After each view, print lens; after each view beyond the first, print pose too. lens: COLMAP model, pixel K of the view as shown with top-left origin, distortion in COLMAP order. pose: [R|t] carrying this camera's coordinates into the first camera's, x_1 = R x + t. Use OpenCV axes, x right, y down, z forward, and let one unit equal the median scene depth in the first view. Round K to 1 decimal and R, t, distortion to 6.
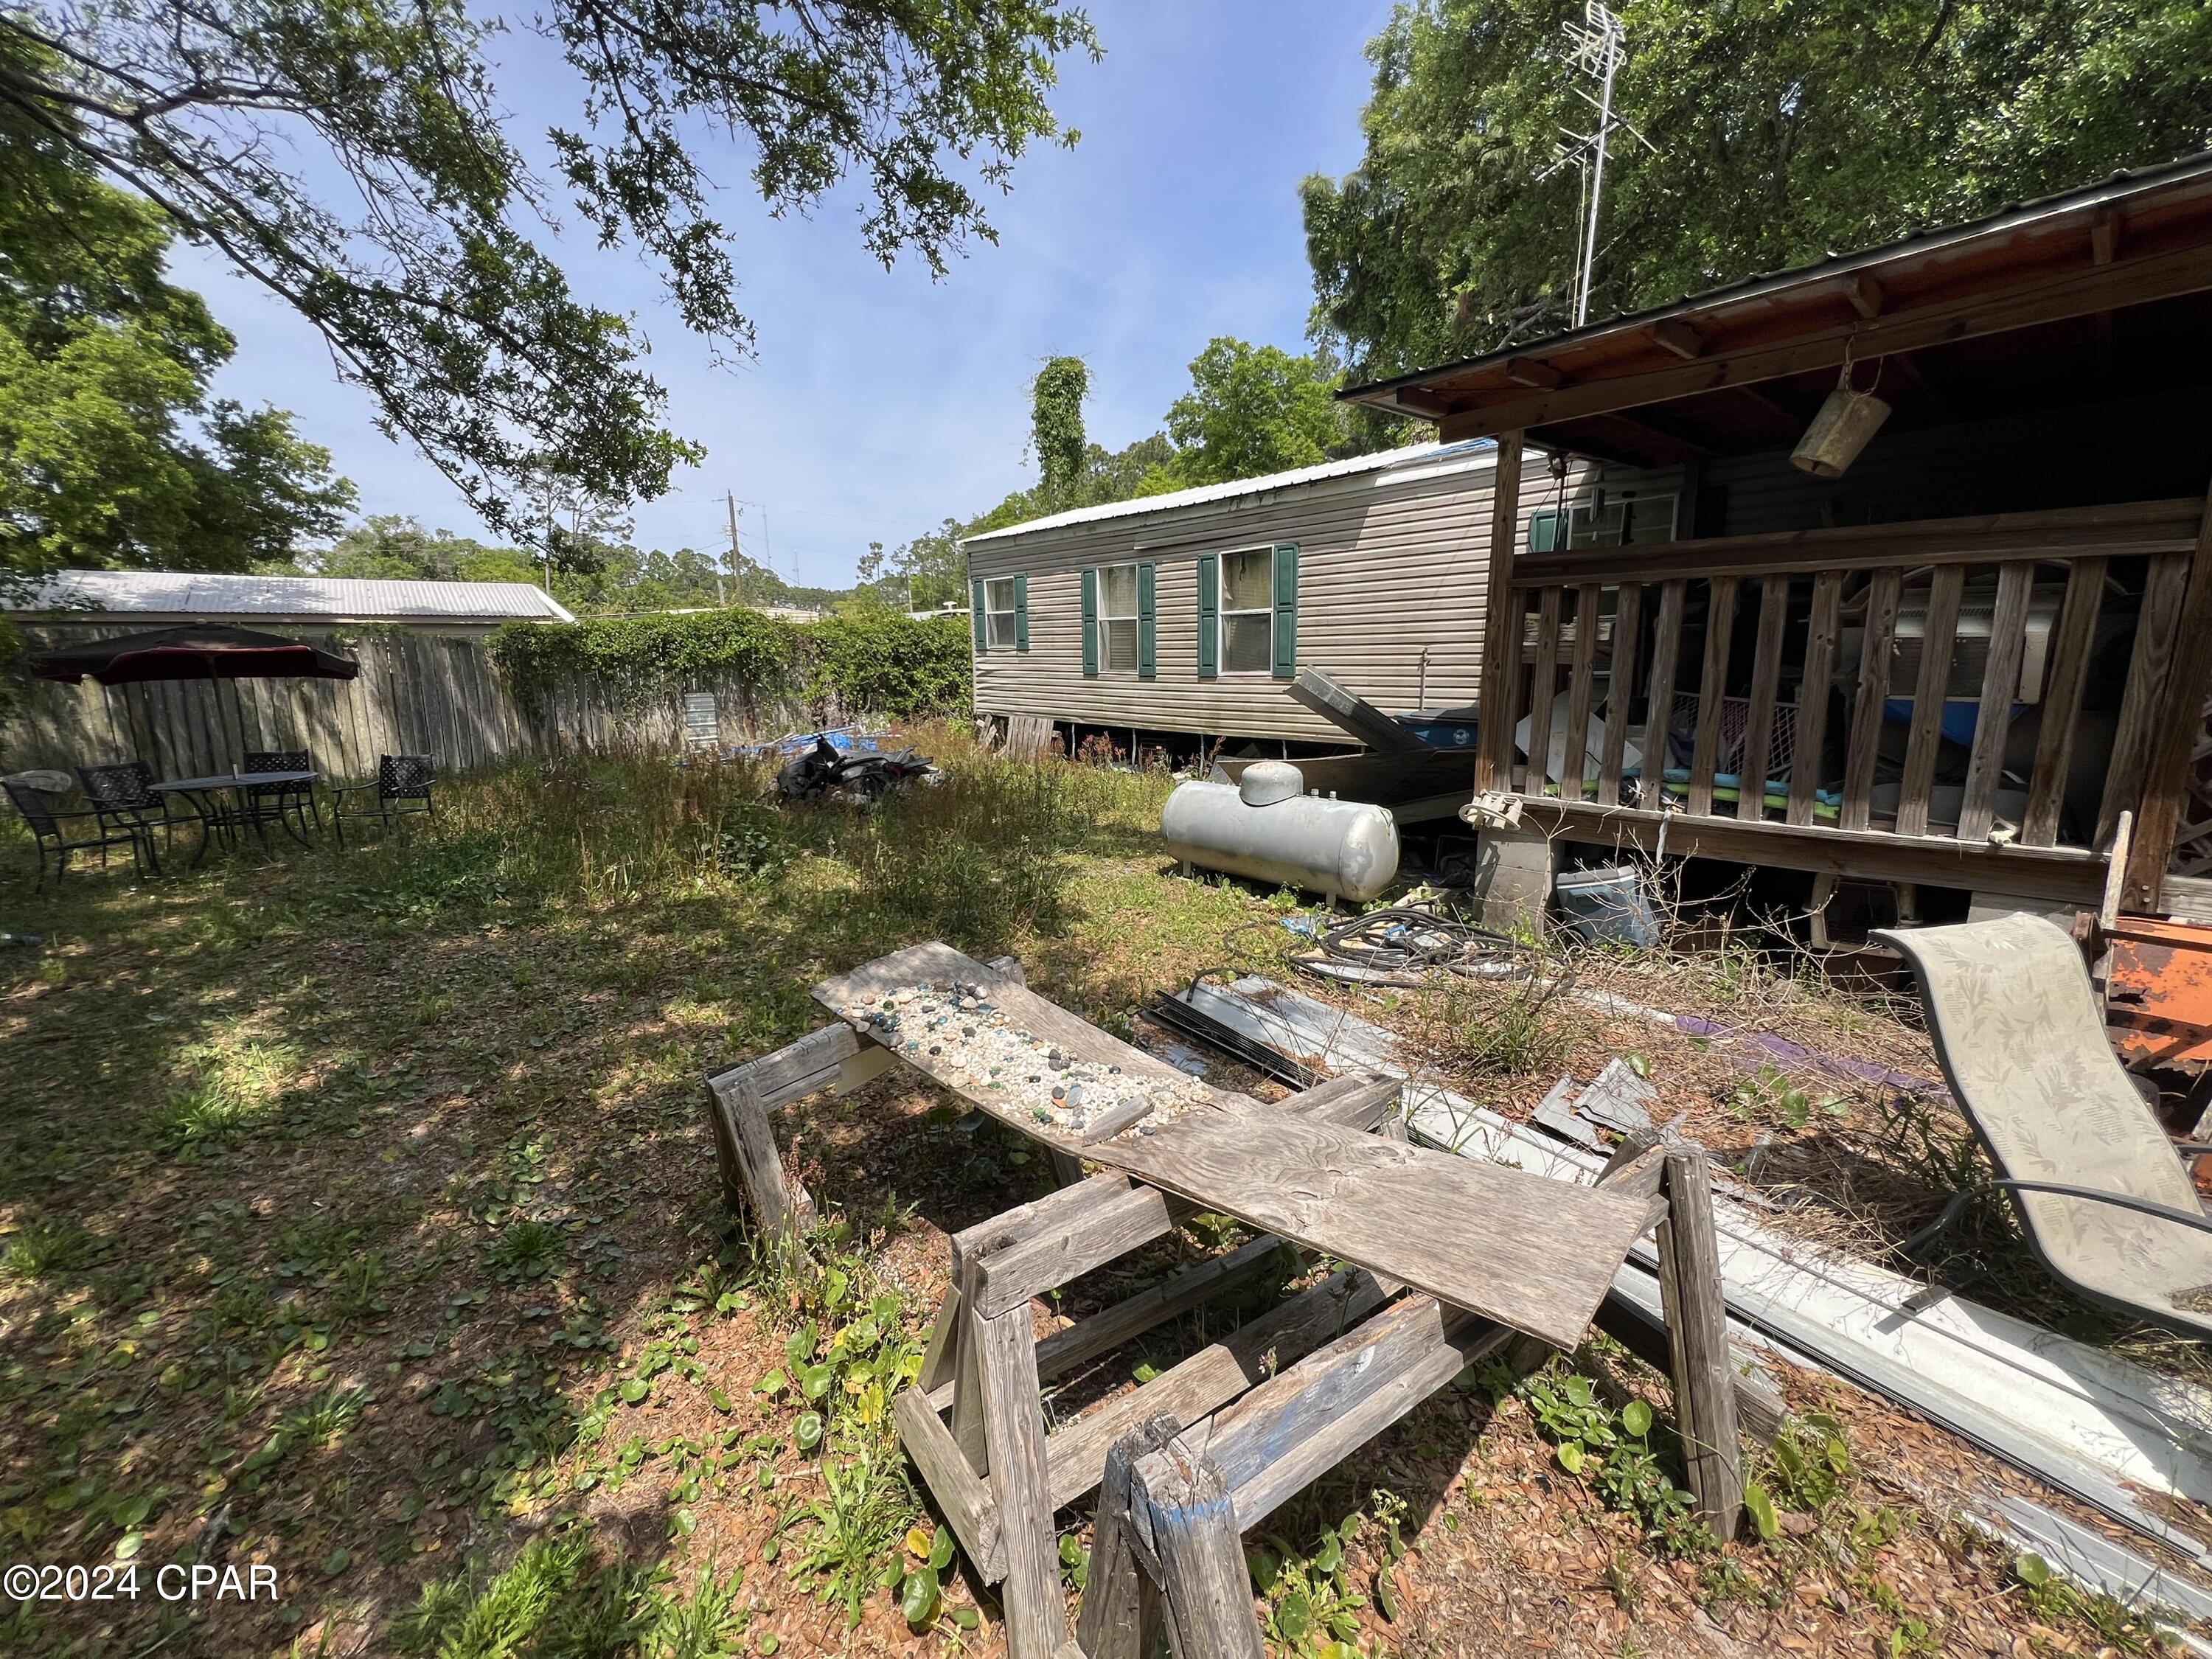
lens RADIAL K [[890.7, 0, 1106.0], [0, 890.7, 829.5], [0, 0, 1]] dist [-0.002595, -0.000821]
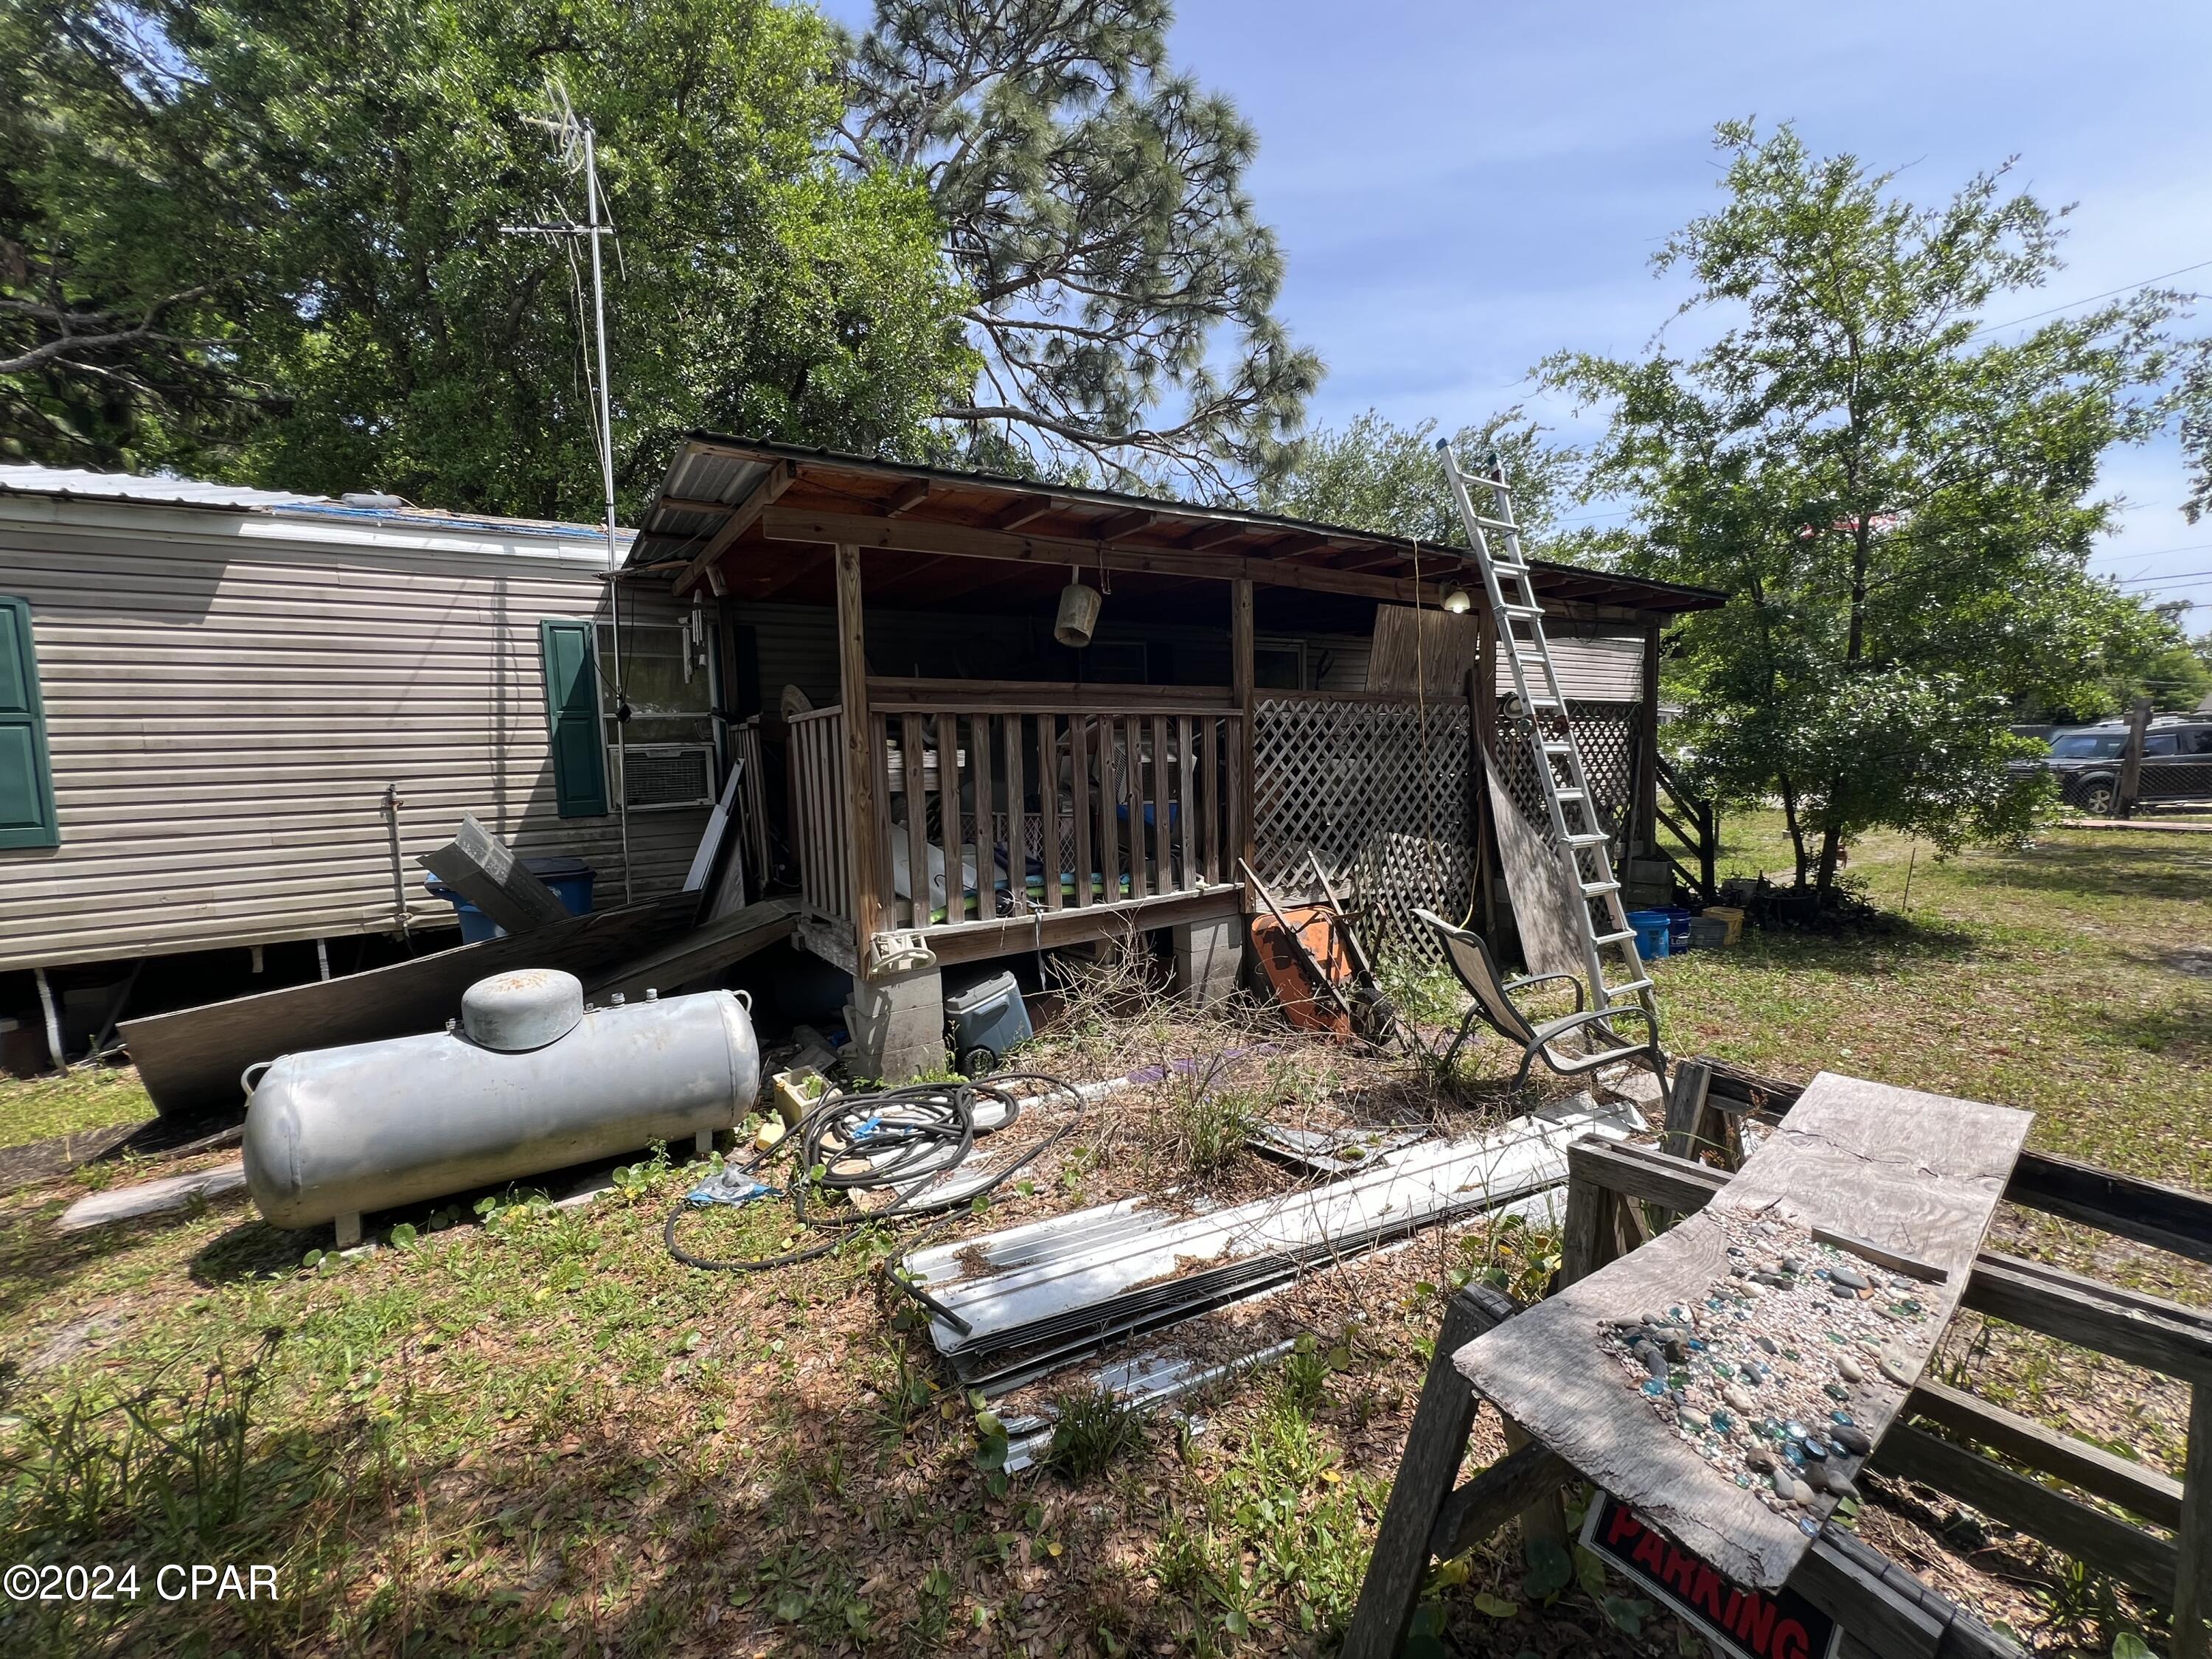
lens RADIAL K [[890.7, 0, 1106.0], [0, 890.7, 829.5], [0, 0, 1]] dist [-0.002595, -0.000821]
pose [[0.163510, -0.075192, 0.983672, -0.433157], [0.216872, 0.975440, 0.038513, -0.139817], [-0.962409, 0.207033, 0.175801, 0.648150]]
